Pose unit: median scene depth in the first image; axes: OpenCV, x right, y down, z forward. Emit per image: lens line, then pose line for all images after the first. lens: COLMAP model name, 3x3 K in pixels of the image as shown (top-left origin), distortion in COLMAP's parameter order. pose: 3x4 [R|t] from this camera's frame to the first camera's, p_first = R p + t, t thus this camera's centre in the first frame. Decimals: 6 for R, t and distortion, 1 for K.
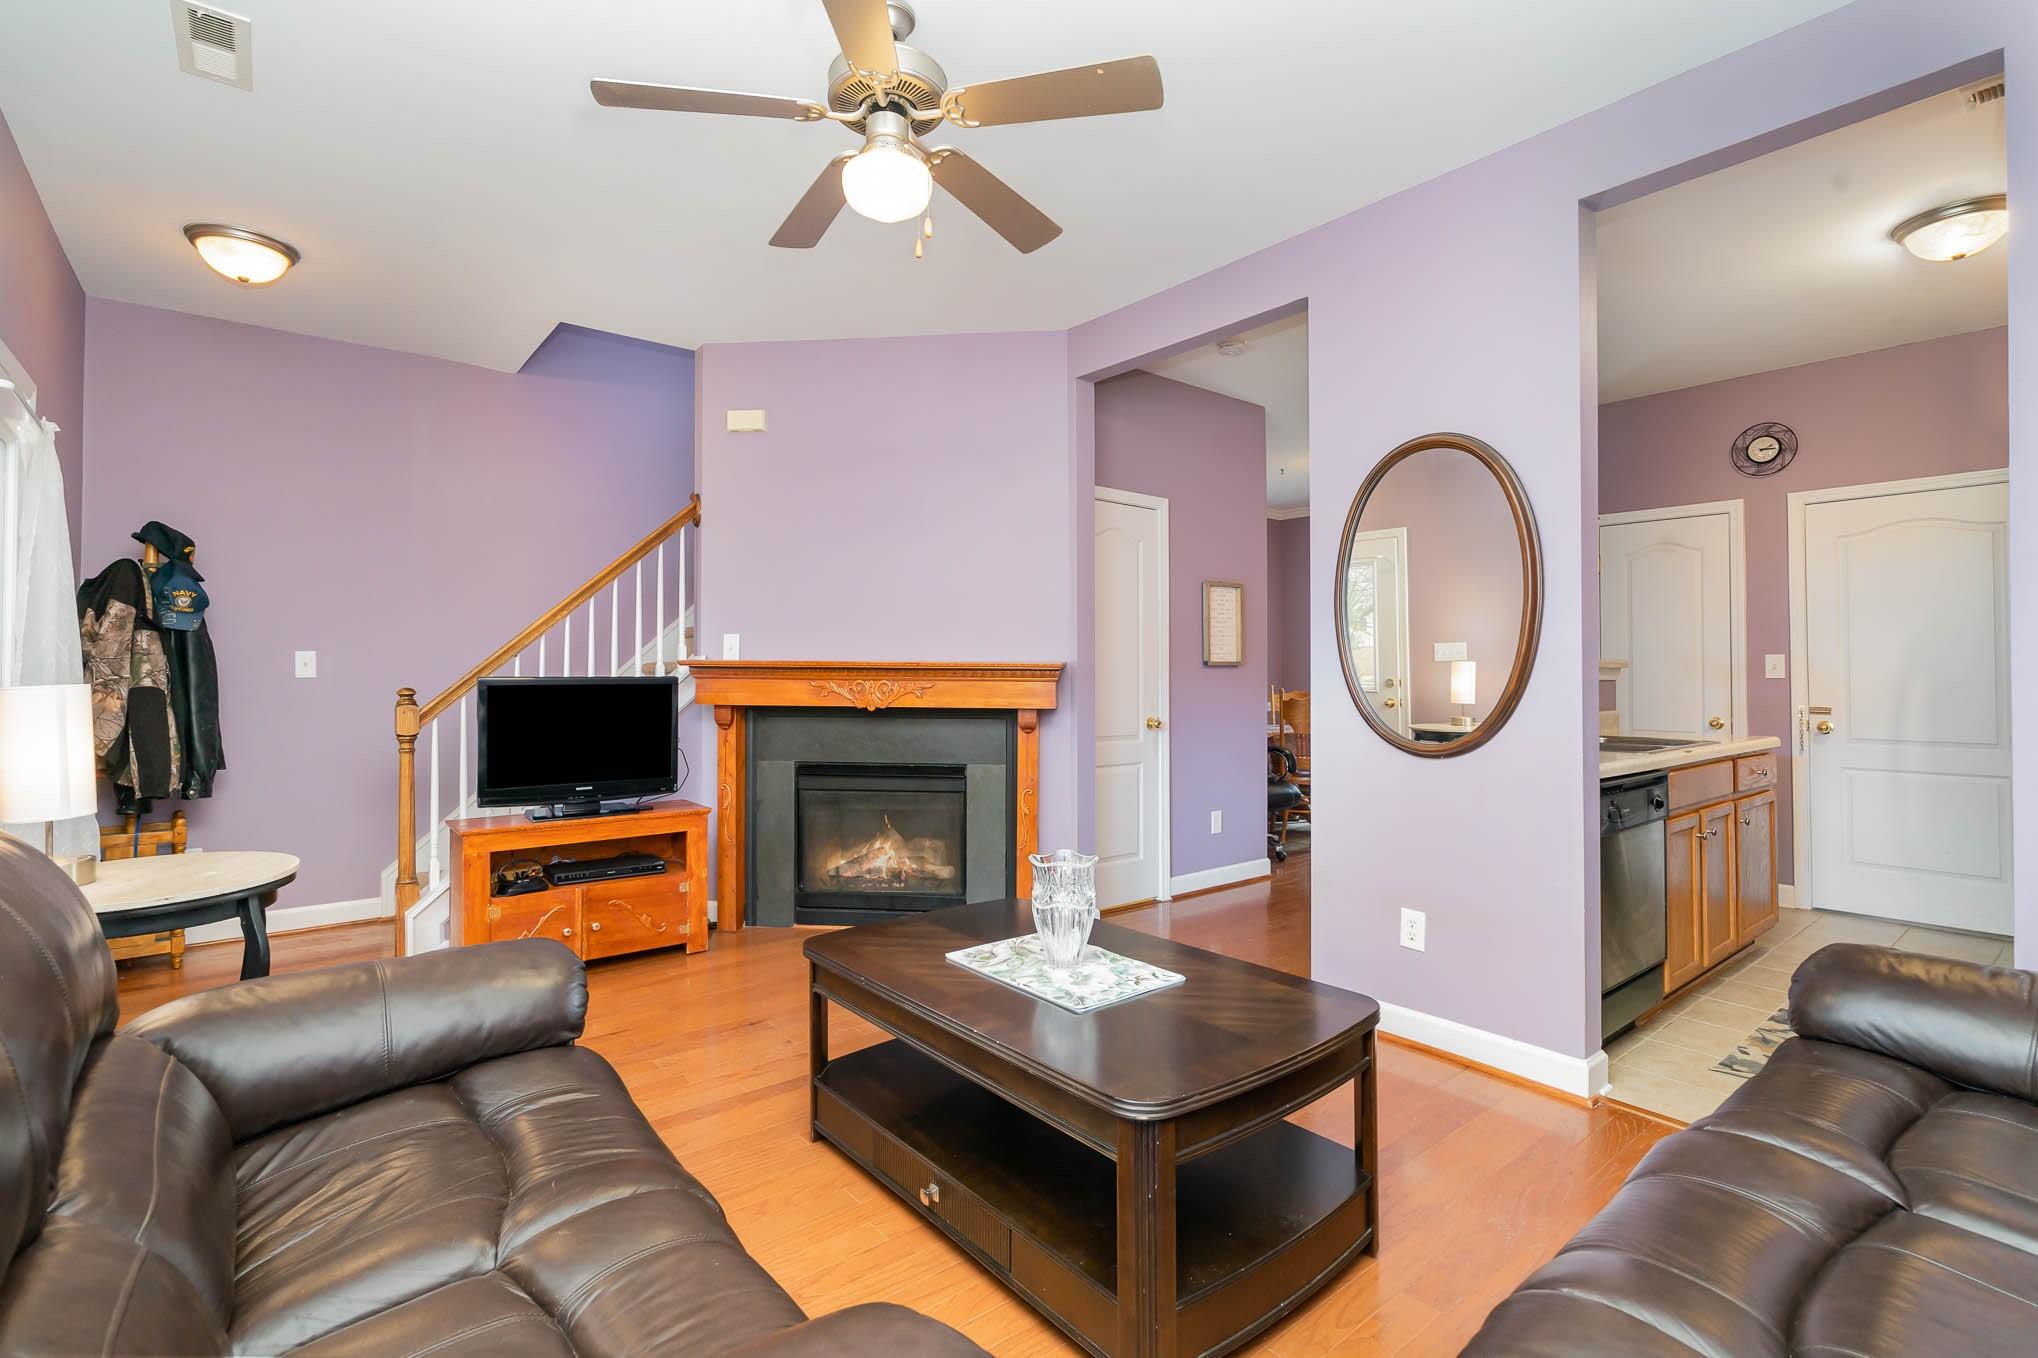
lens RADIAL K [[916.5, 0, 1006.3], [0, 916.5, 664.5], [0, 0, 1]] dist [-0.008904, 0.003015]
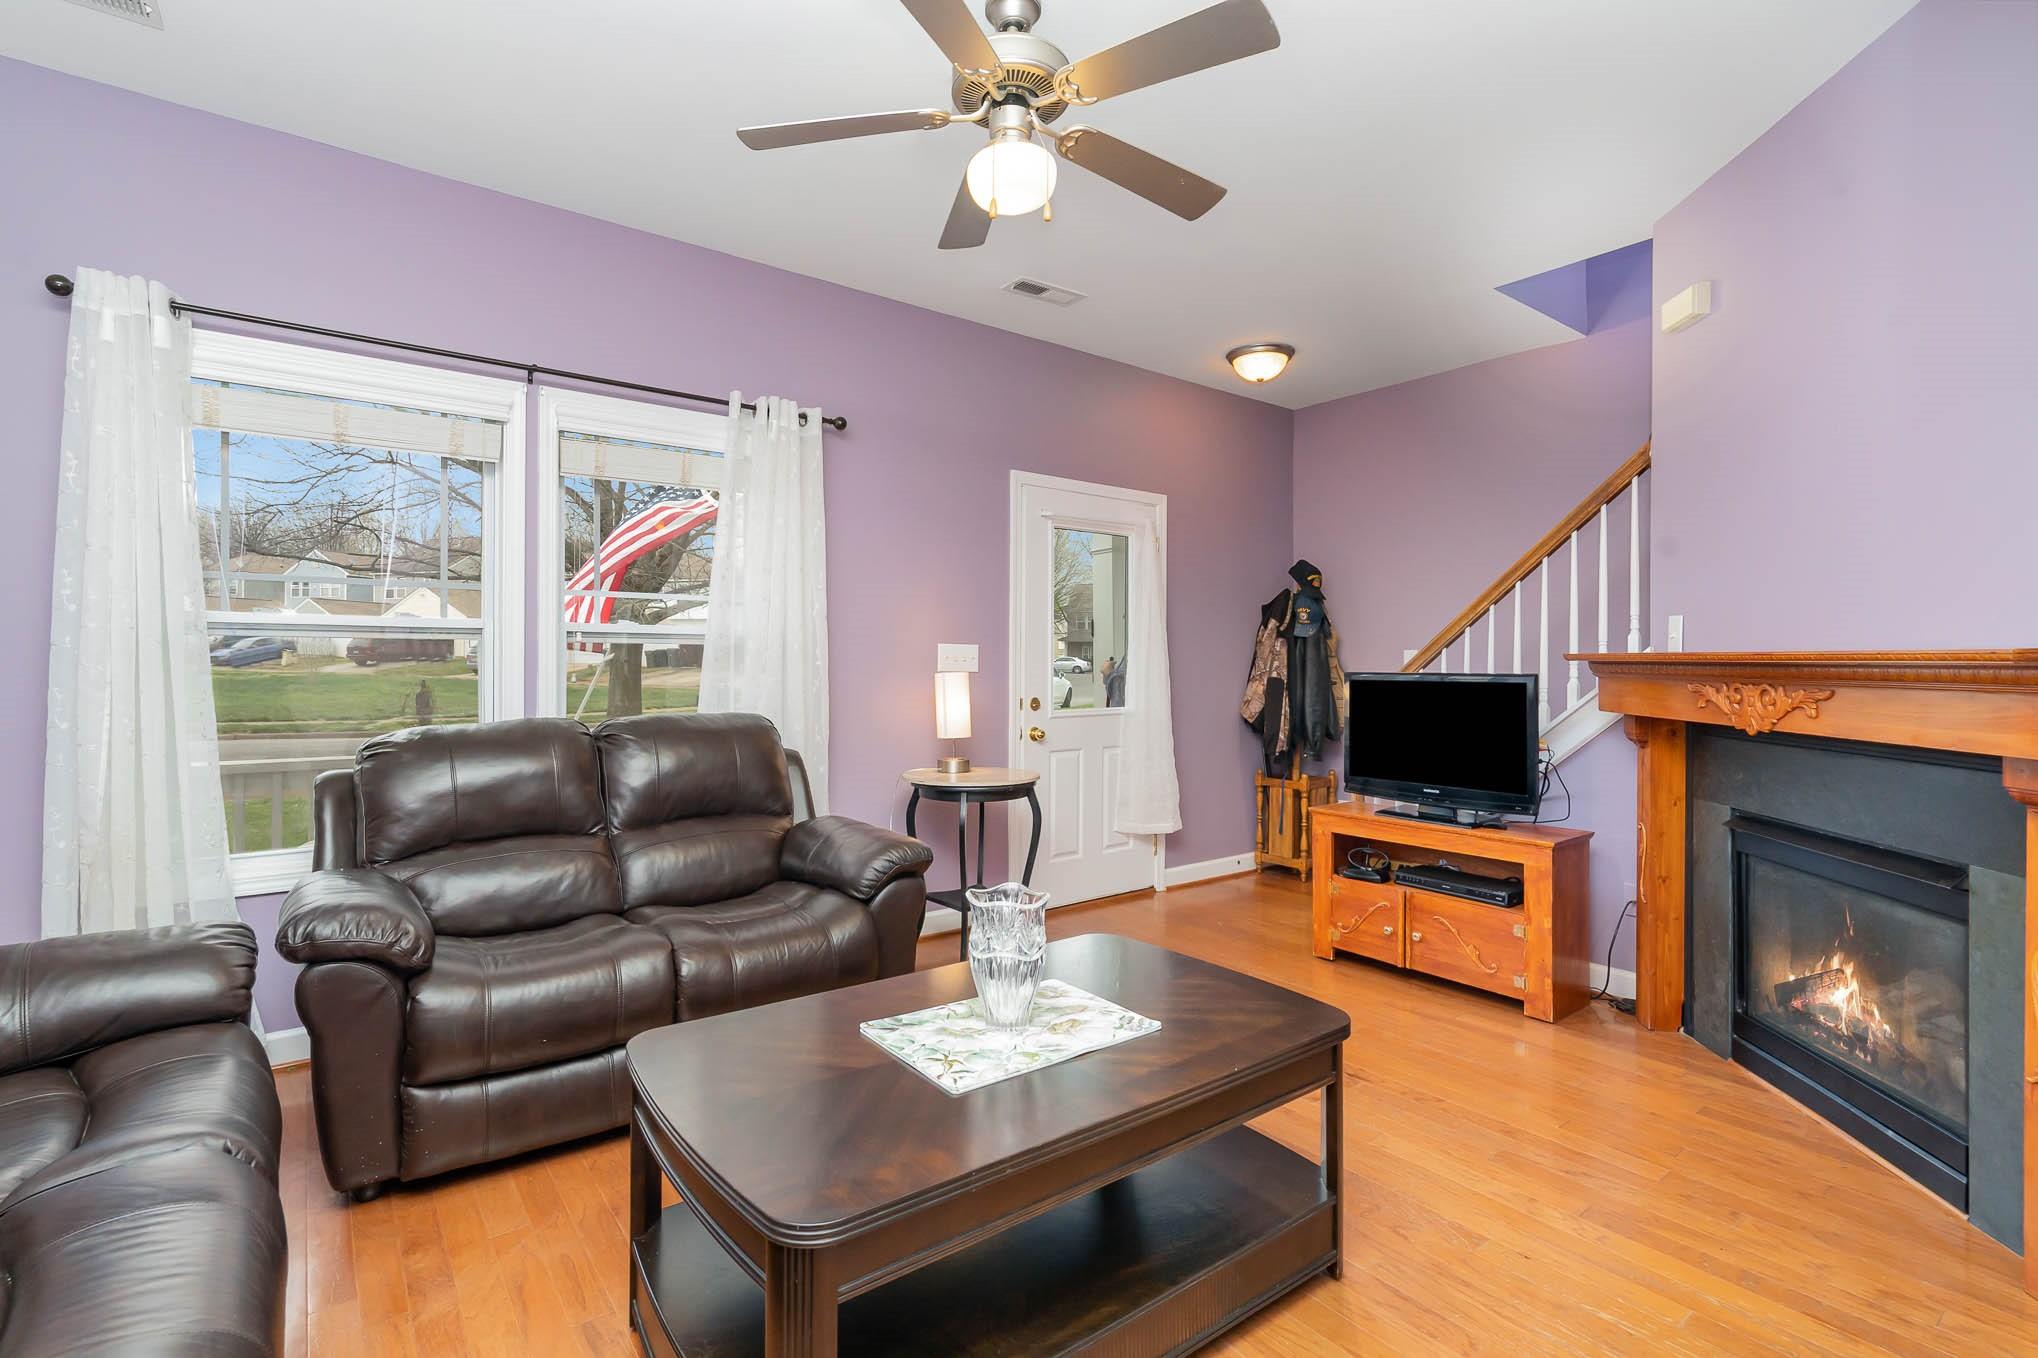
lens RADIAL K [[916.5, 0, 1008.9], [0, 916.5, 672.3], [0, 0, 1]] dist [-0.008904, 0.003015]
pose [[-0.023763, 0.005661, -0.999702, 0.495758], [-0.002112, 0.999981, 0.005713, 0.008532], [0.999715, 0.002247, -0.023750, 0.586853]]
